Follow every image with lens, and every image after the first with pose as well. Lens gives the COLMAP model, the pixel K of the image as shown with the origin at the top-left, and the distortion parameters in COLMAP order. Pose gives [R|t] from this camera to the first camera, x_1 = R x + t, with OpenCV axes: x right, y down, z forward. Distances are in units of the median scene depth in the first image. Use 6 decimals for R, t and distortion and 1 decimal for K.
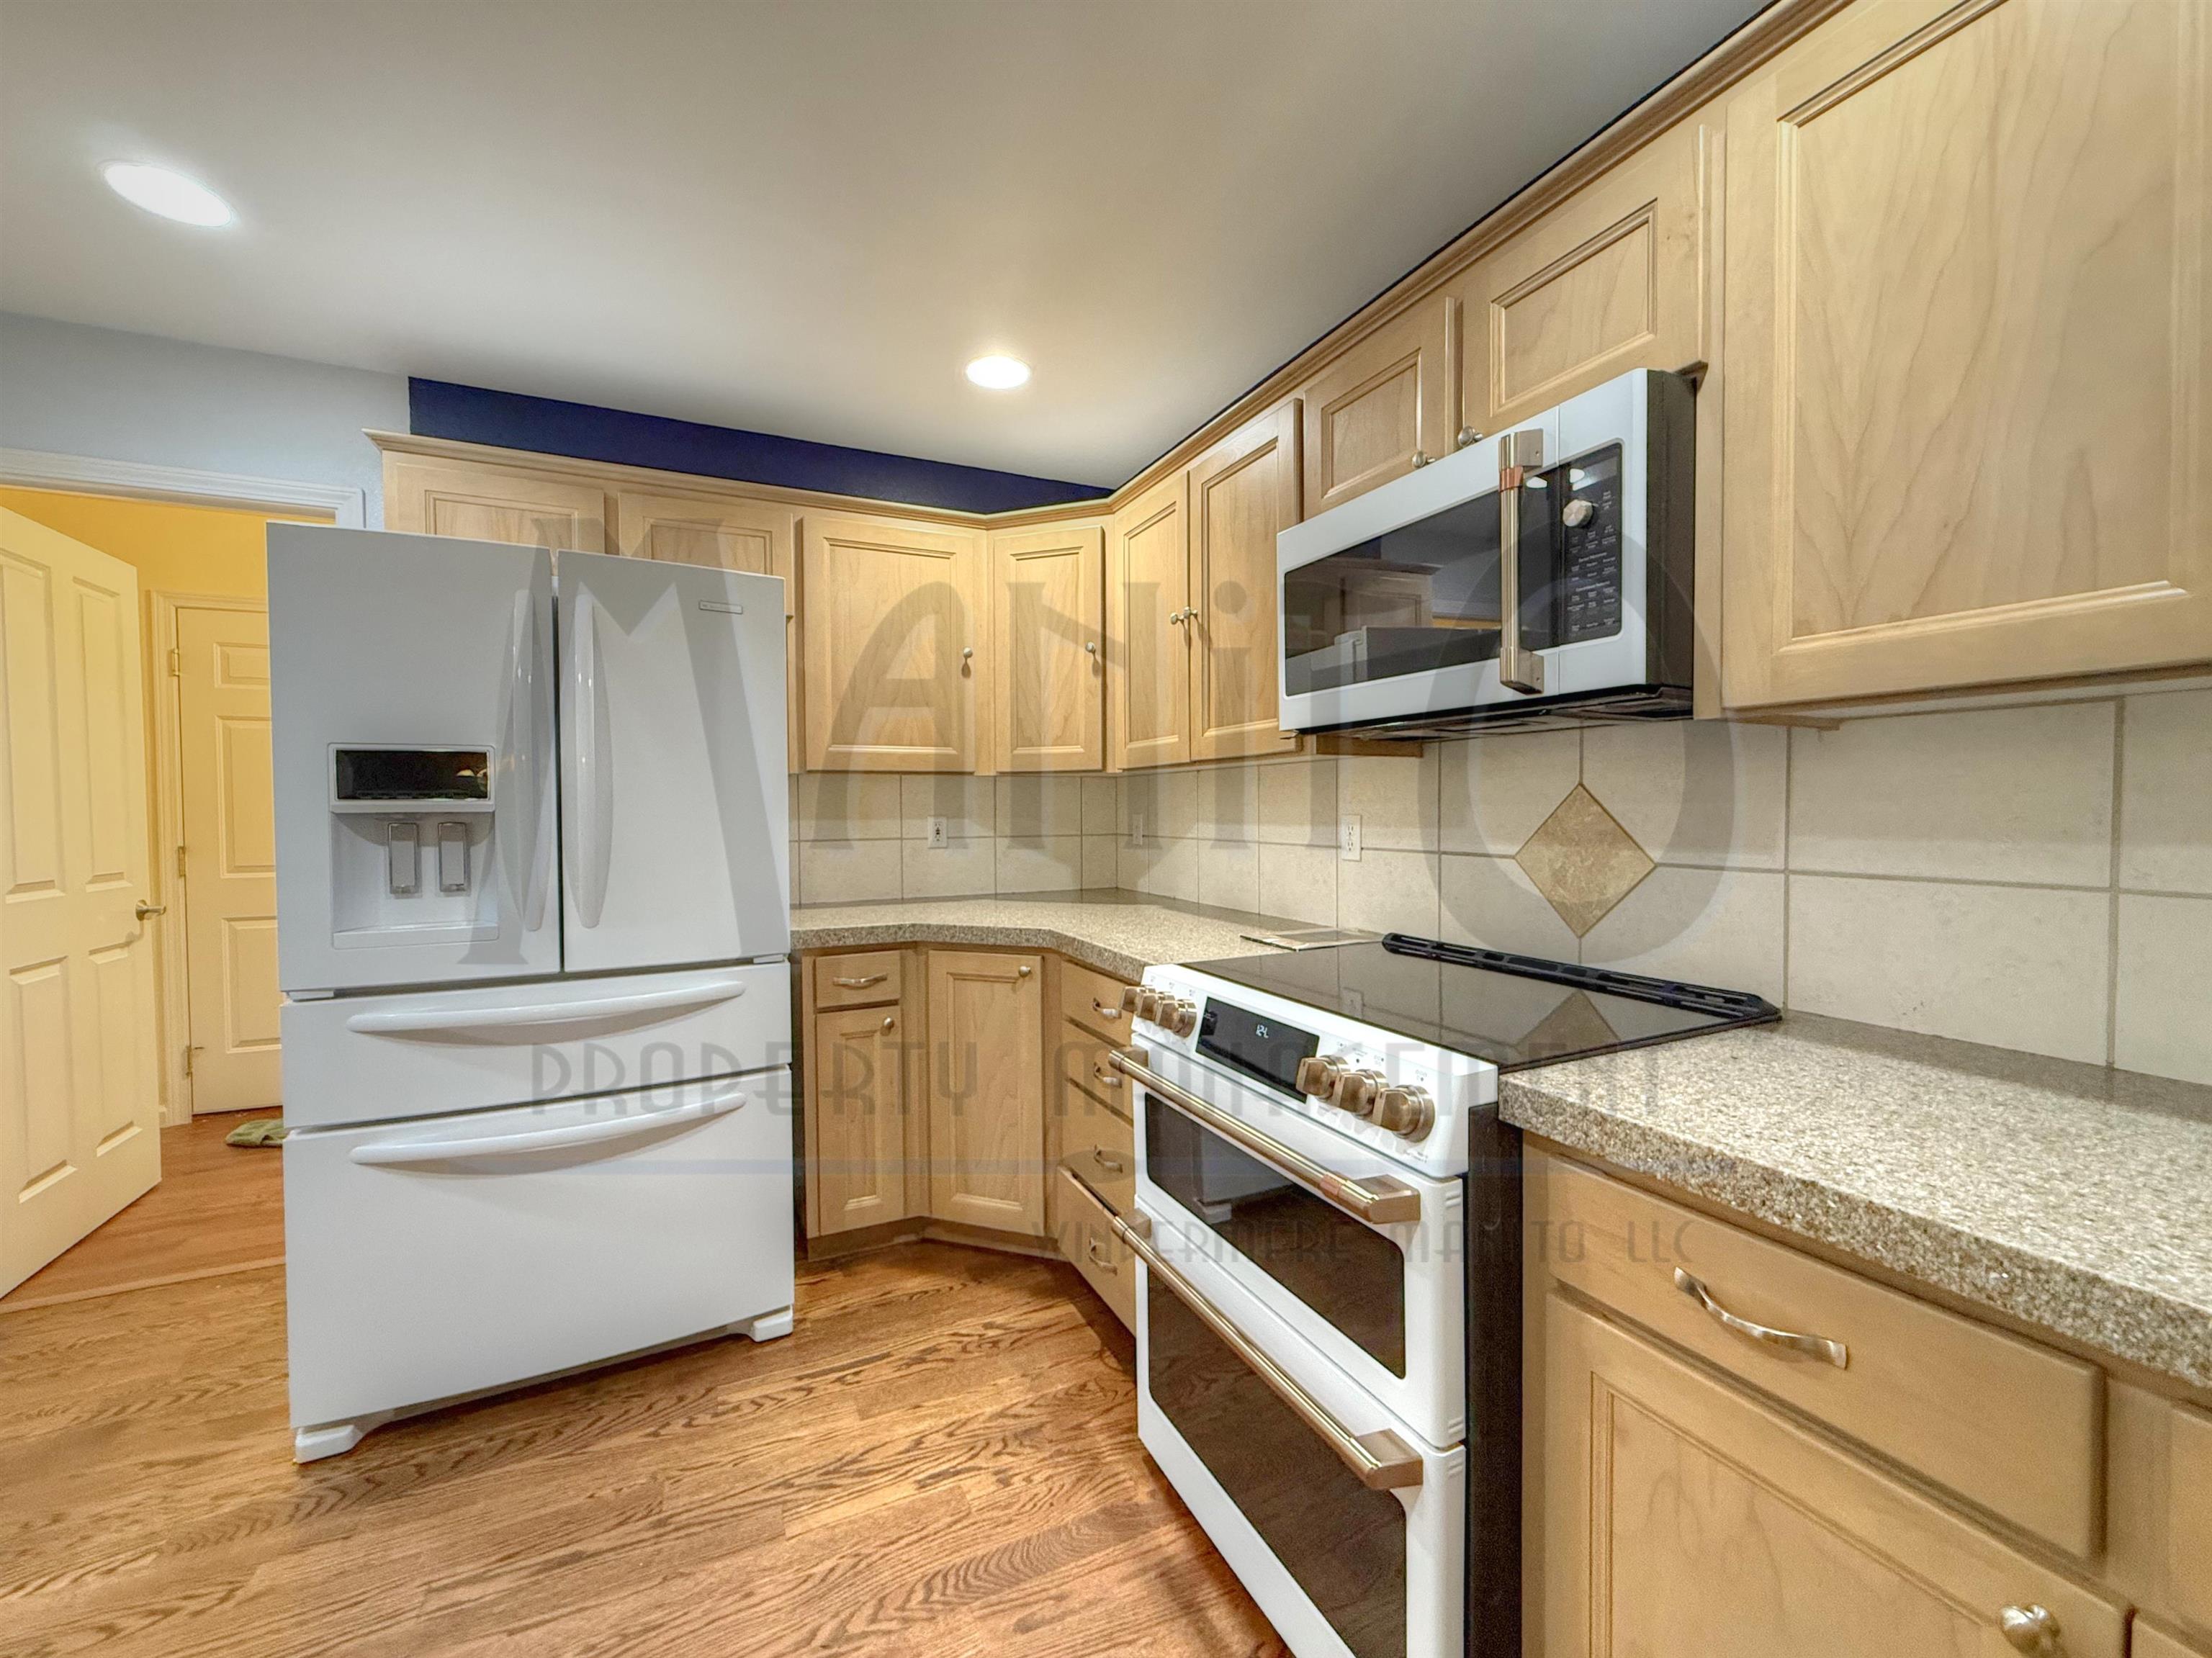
lens RADIAL K [[890.4, 0, 1080.0], [0, 890.4, 829.8], [0, 0, 1]] dist [-0.002081, -0.000343]
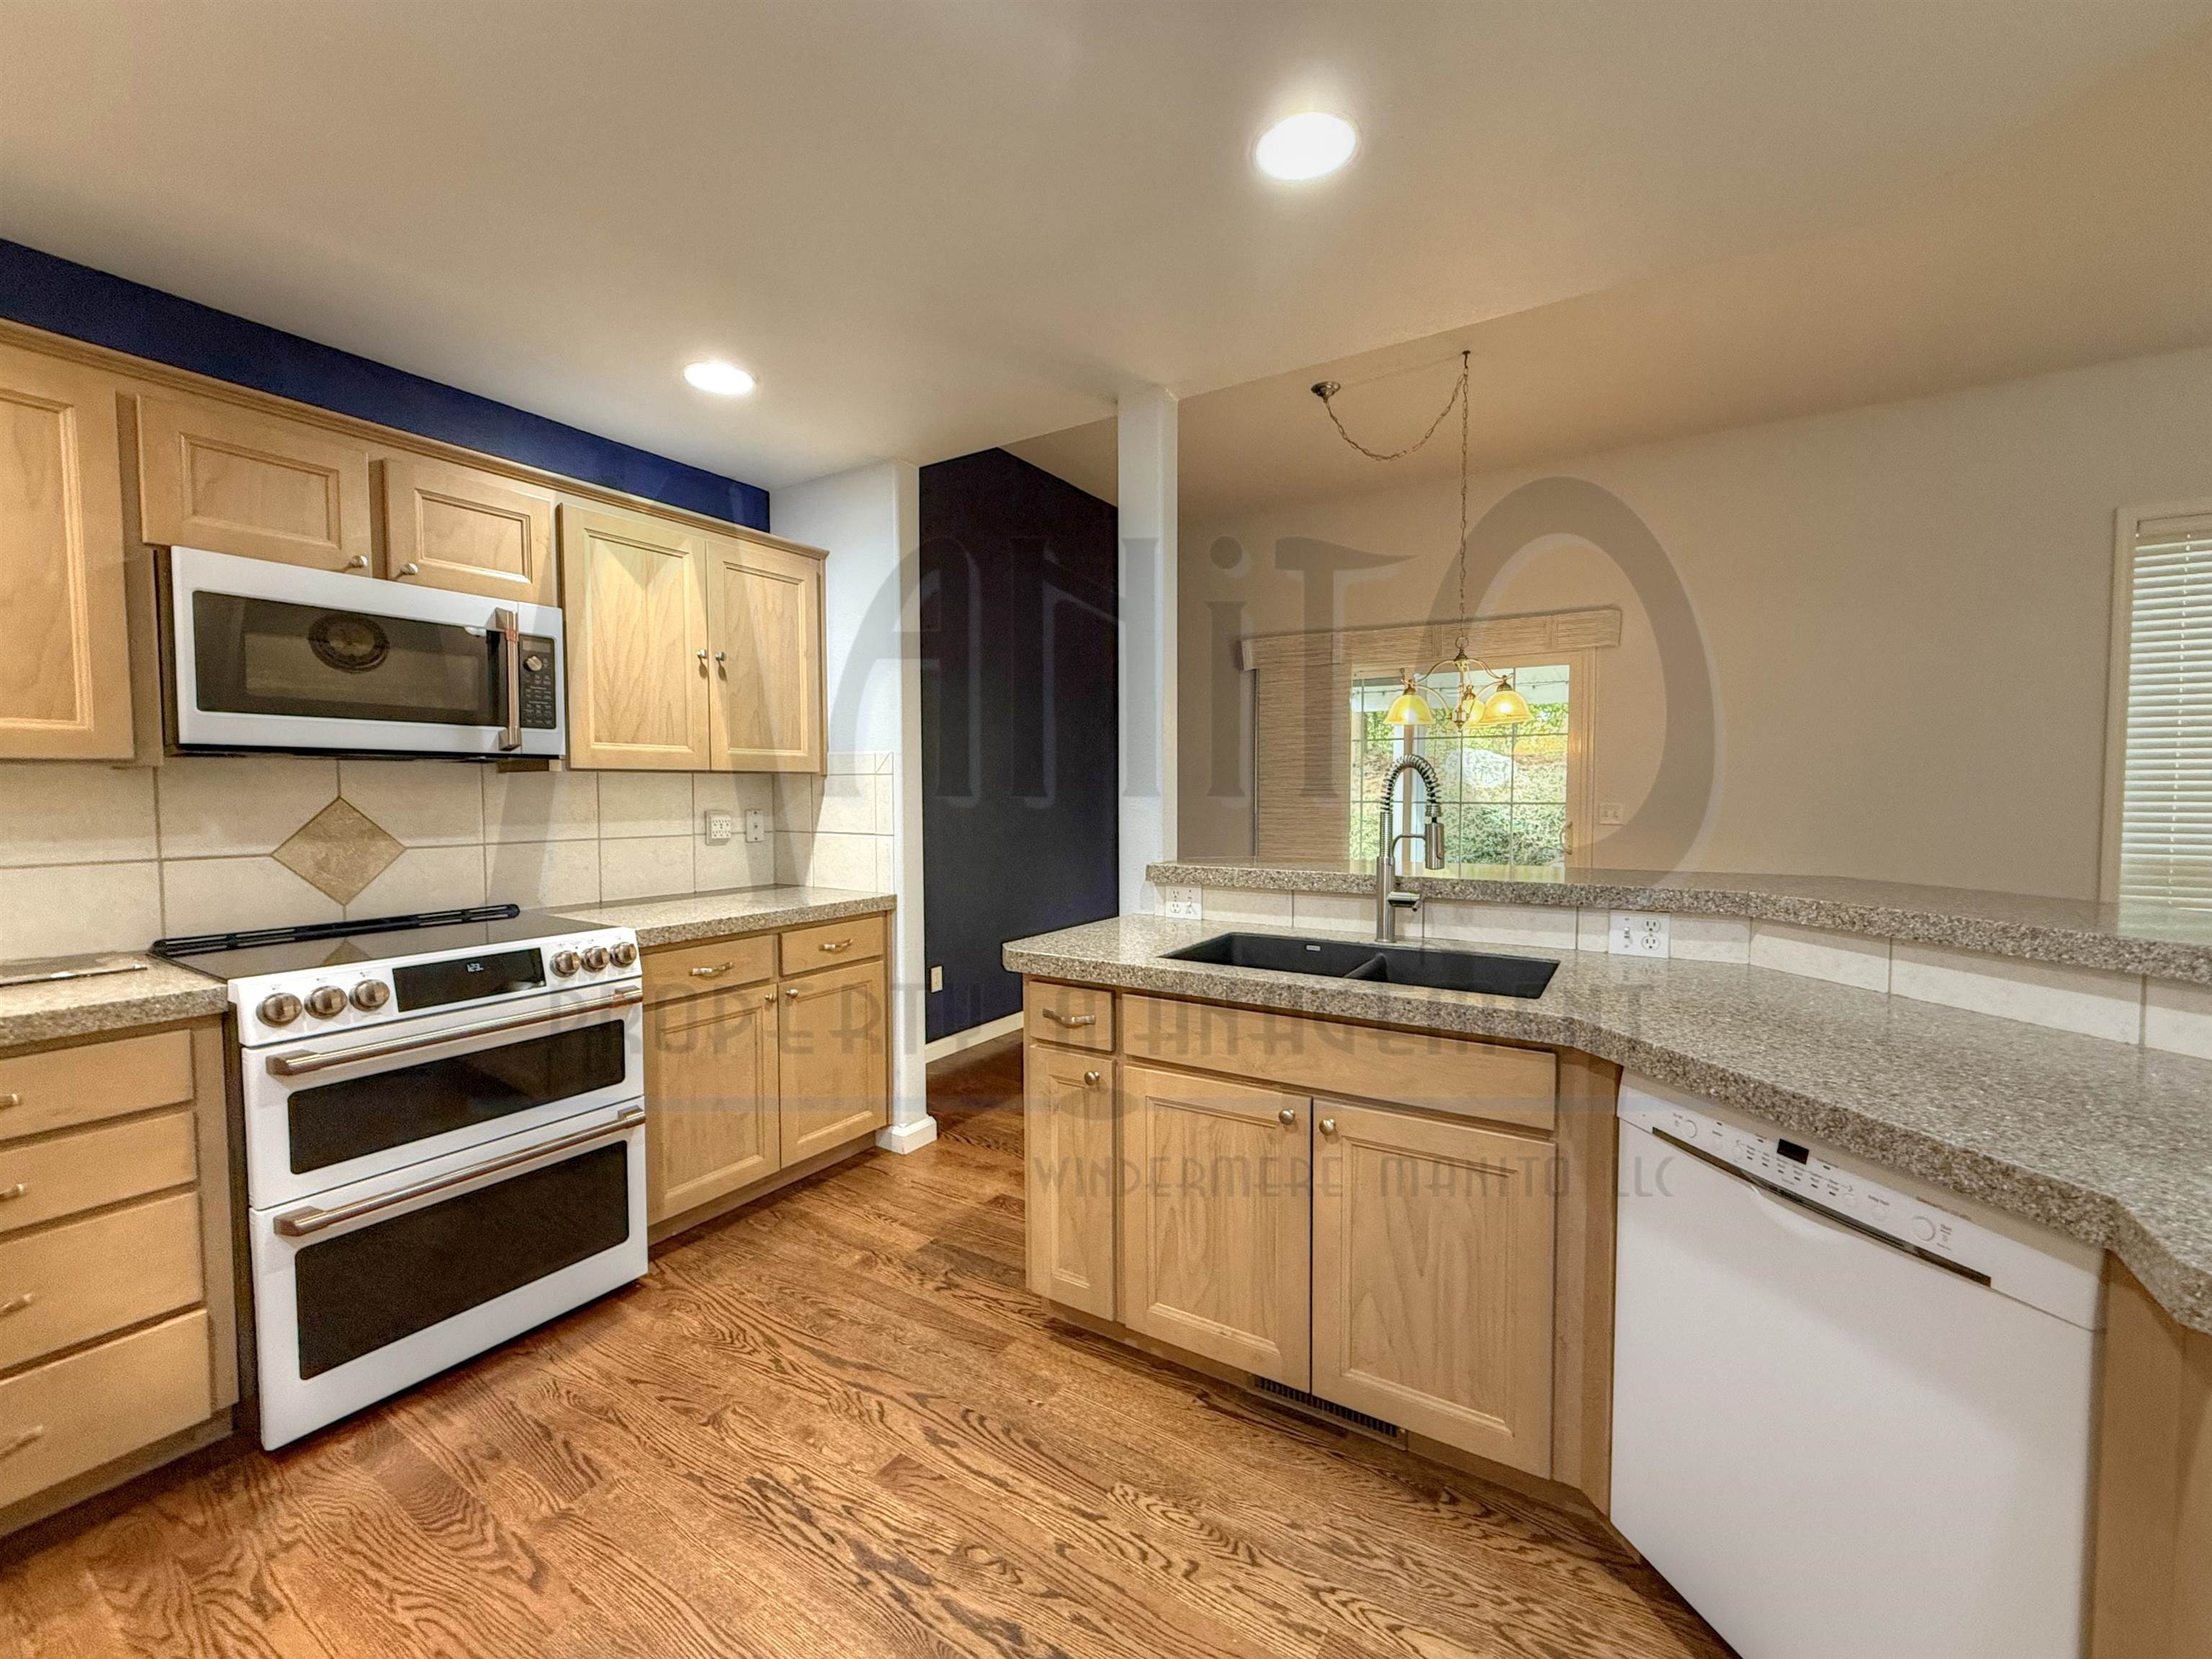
lens RADIAL K [[890.5, 0, 1080.0], [0, 890.5, 830.3], [0, 0, 1]] dist [-0.002081, -0.000343]
pose [[-0.535121, -0.031008, 0.844206, -1.276724], [0.026057, 0.998245, 0.053183, -0.044290], [-0.844374, 0.050457, -0.533373, 0.758127]]
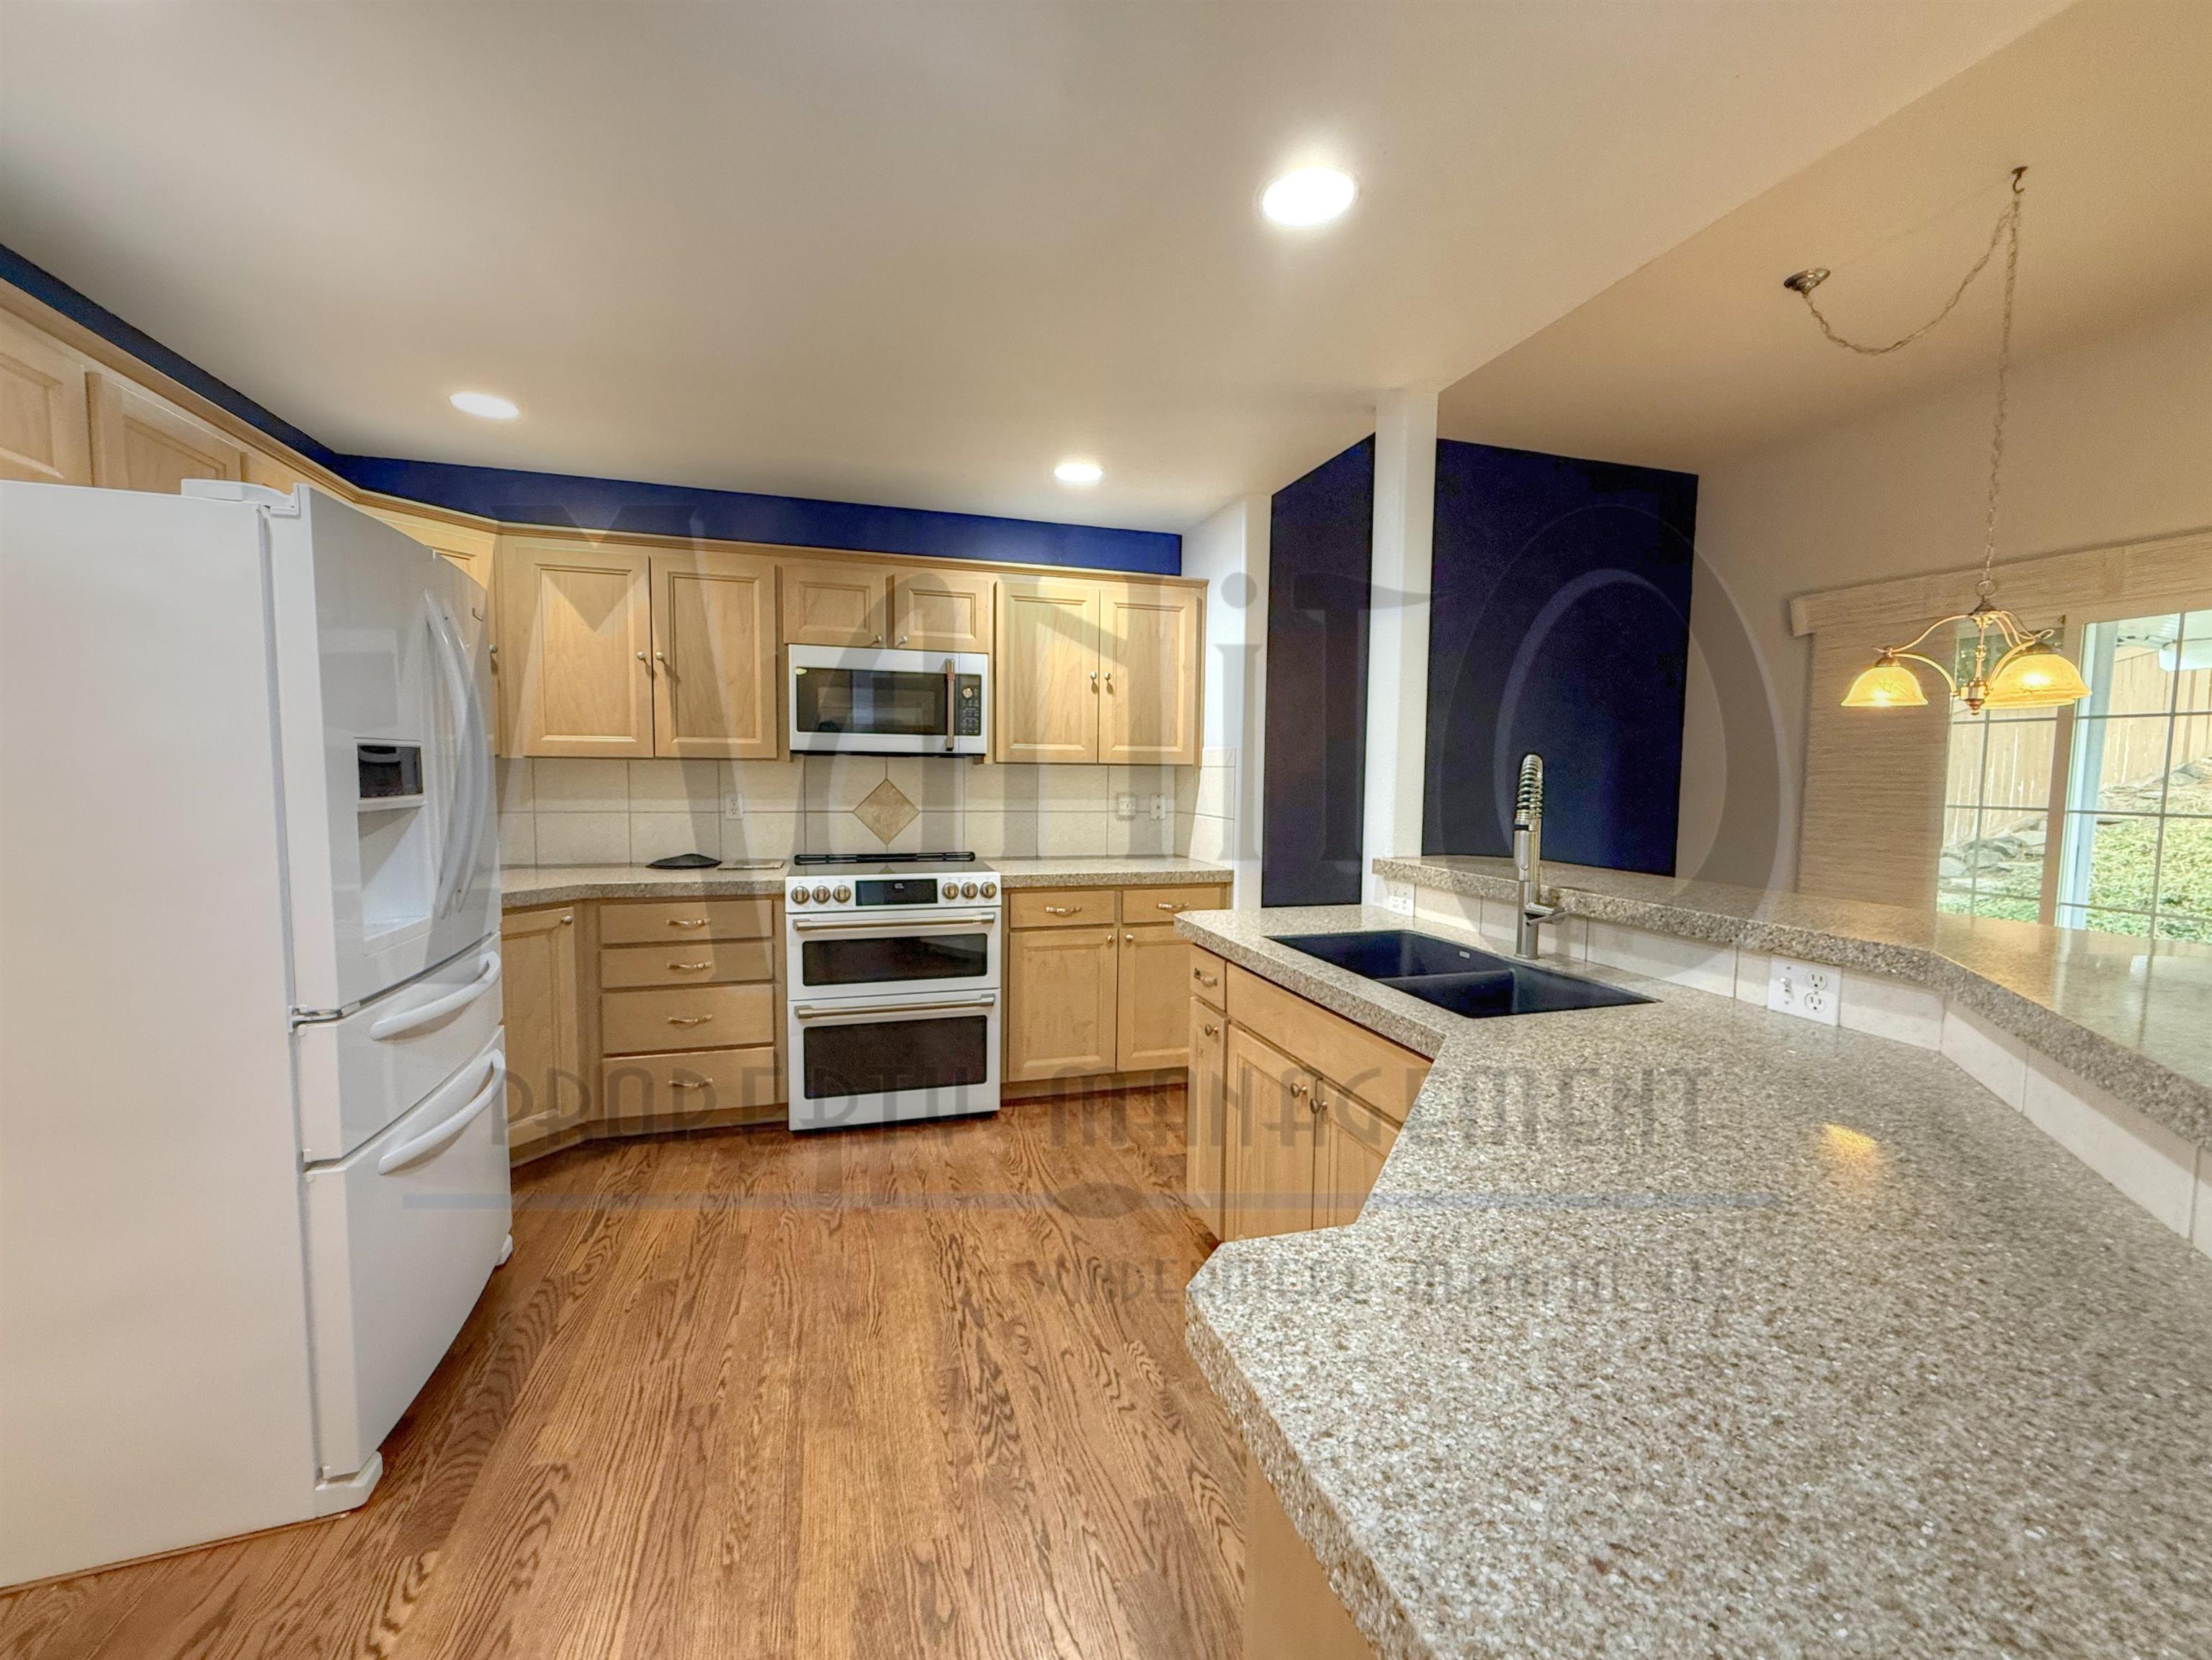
lens RADIAL K [[873.1, 0, 1106.0], [0, 873.1, 830.0], [0, 0, 1]] dist [-0.003696, -0.000063]
pose [[0.141186, -0.060148, 0.988154, -1.657498], [0.010456, 0.998188, 0.059264, -0.048588], [-0.989928, 0.001965, 0.141559, 0.091073]]
